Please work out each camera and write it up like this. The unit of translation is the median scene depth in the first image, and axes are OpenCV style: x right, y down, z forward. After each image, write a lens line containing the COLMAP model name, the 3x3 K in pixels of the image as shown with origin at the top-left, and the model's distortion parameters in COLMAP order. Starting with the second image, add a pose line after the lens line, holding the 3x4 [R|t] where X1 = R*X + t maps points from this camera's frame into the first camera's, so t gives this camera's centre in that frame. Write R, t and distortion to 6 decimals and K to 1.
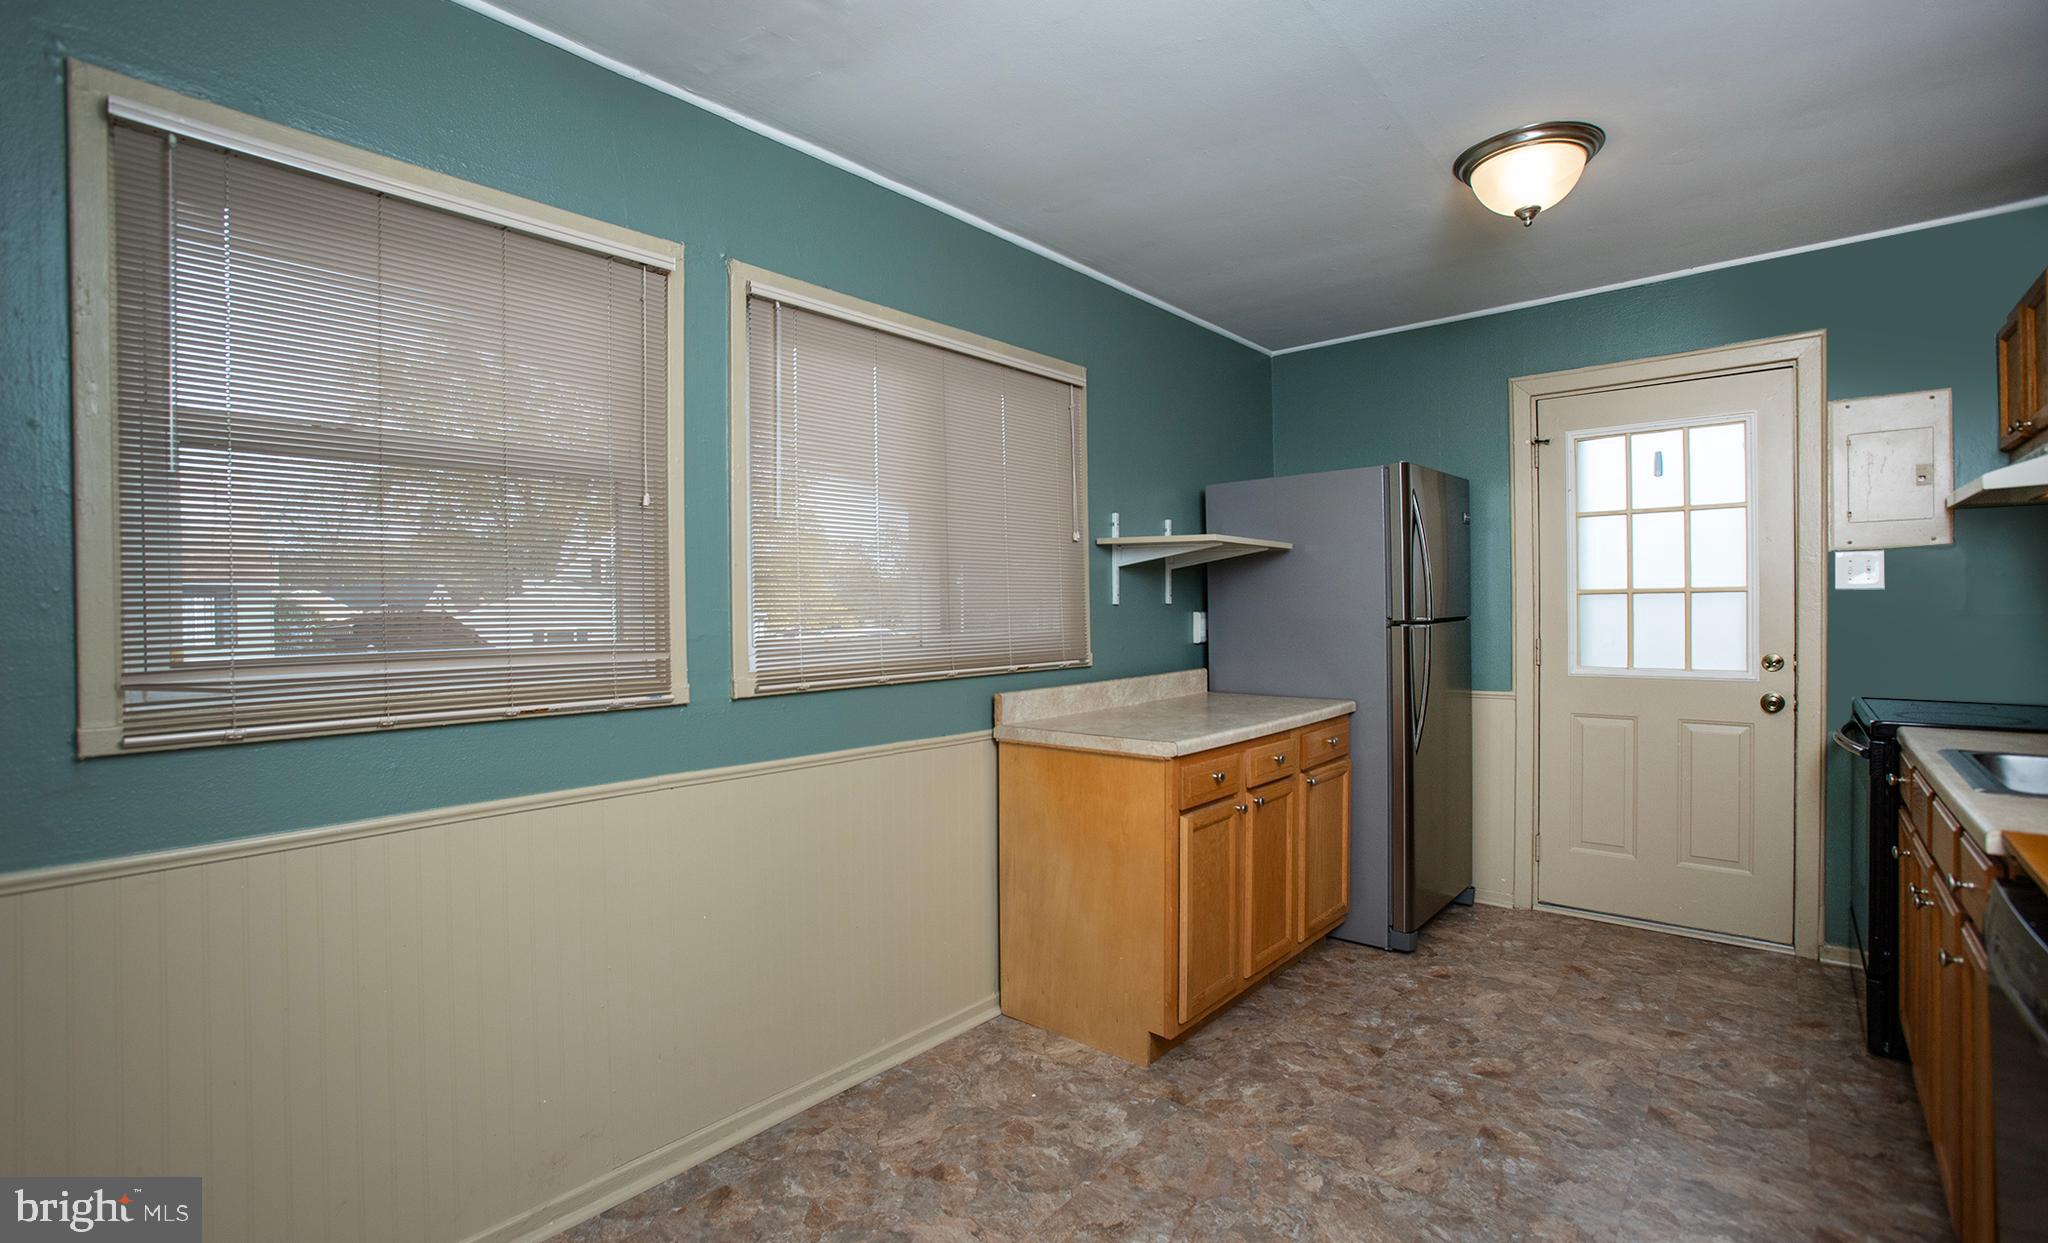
lens RADIAL K [[923.8, 0, 1015.6], [0, 923.8, 623.0], [0, 0, 1]] dist [-0.074015, 0.027274]
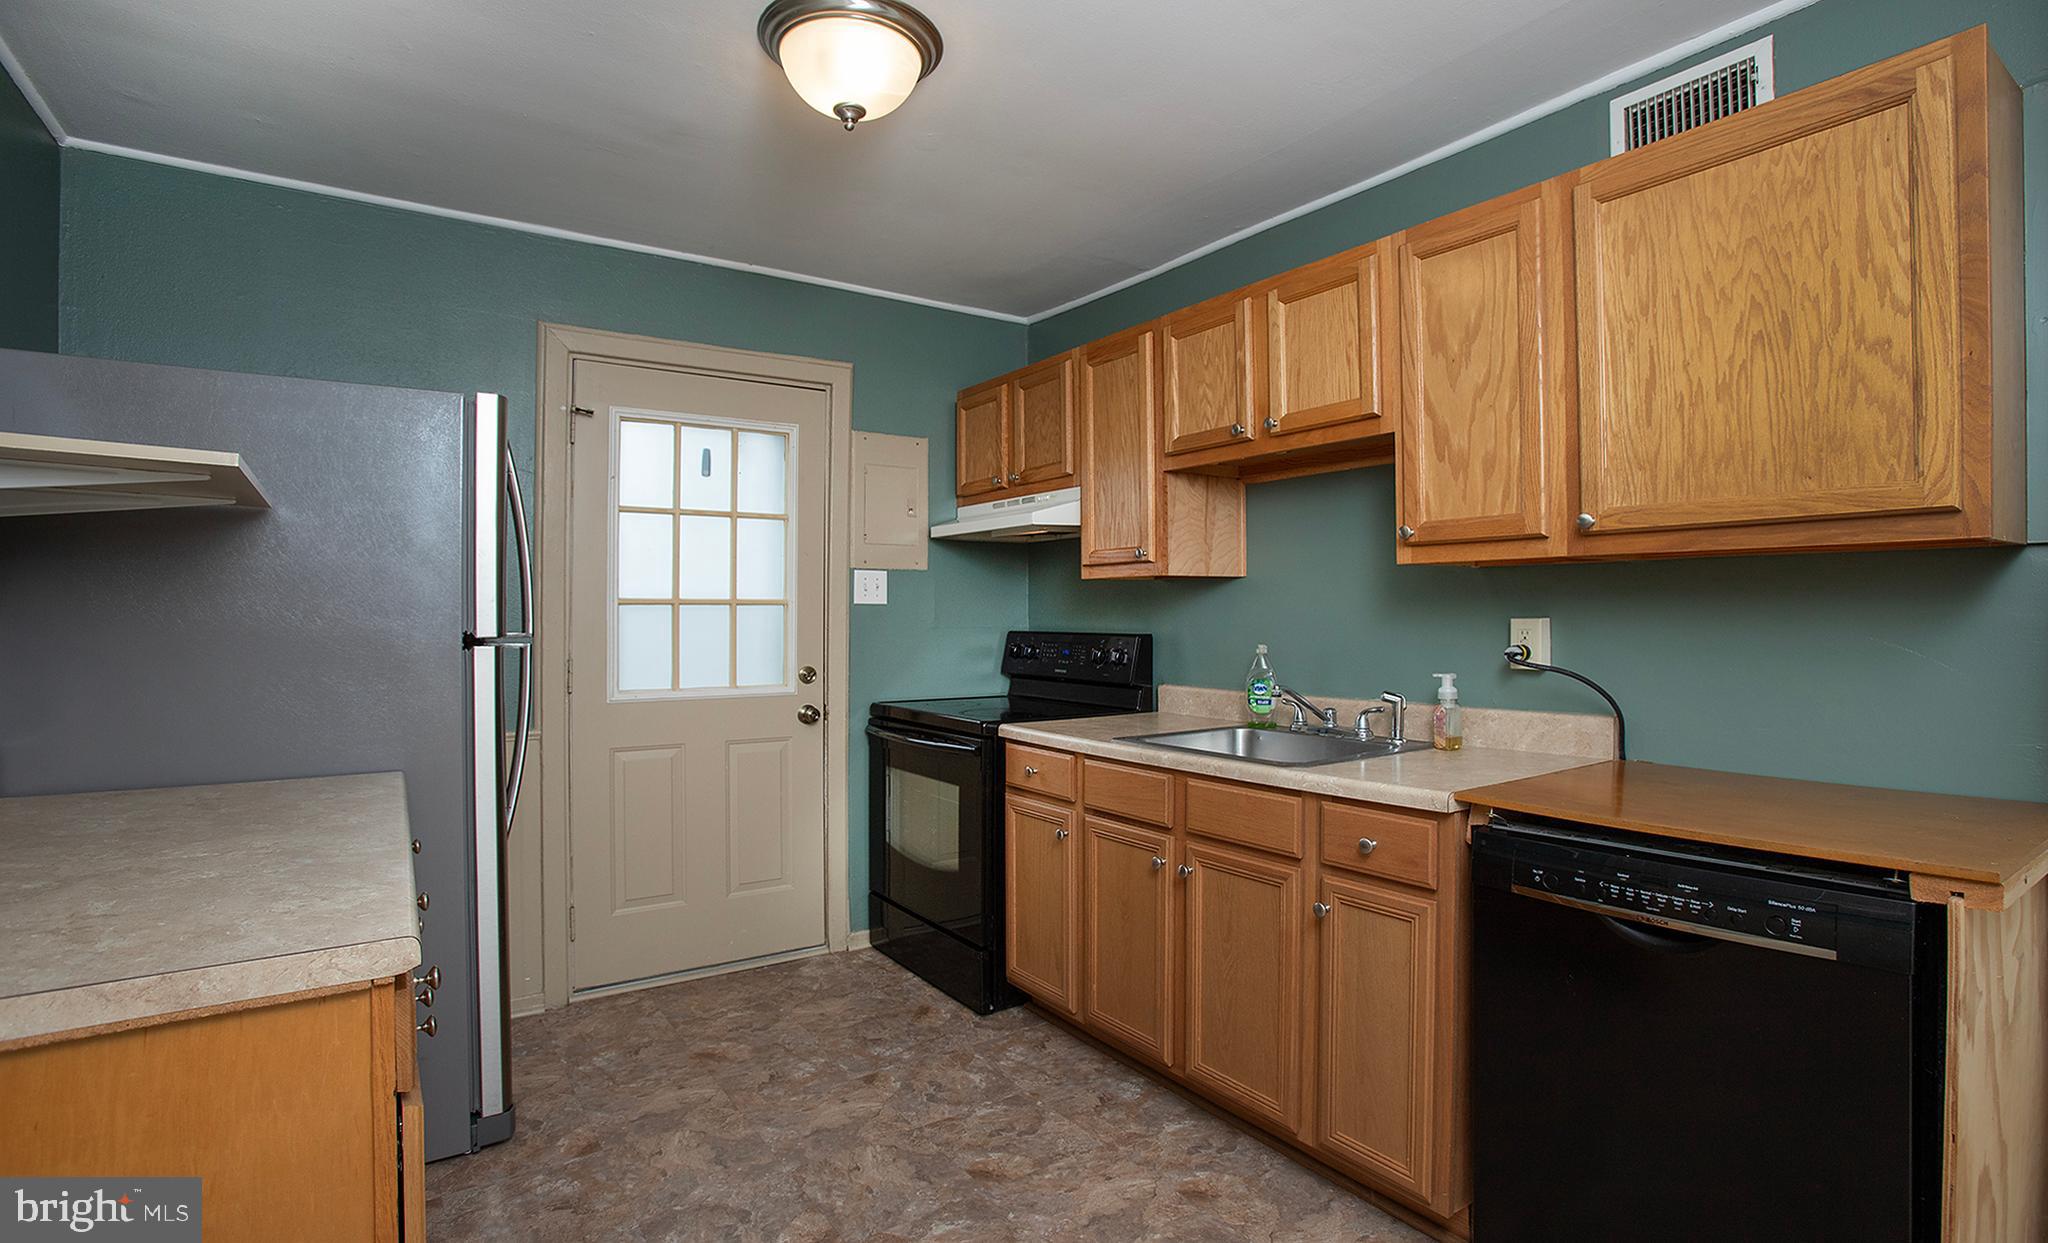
lens RADIAL K [[923.8, 0, 1015.6], [0, 923.8, 623.0], [0, 0, 1]] dist [-0.074015, 0.027274]
pose [[0.236807, 0.006493, 0.971535, -0.118285], [0.013900, 0.999853, -0.010070, -0.001045], [-0.971457, 0.015889, 0.236682, 0.511331]]
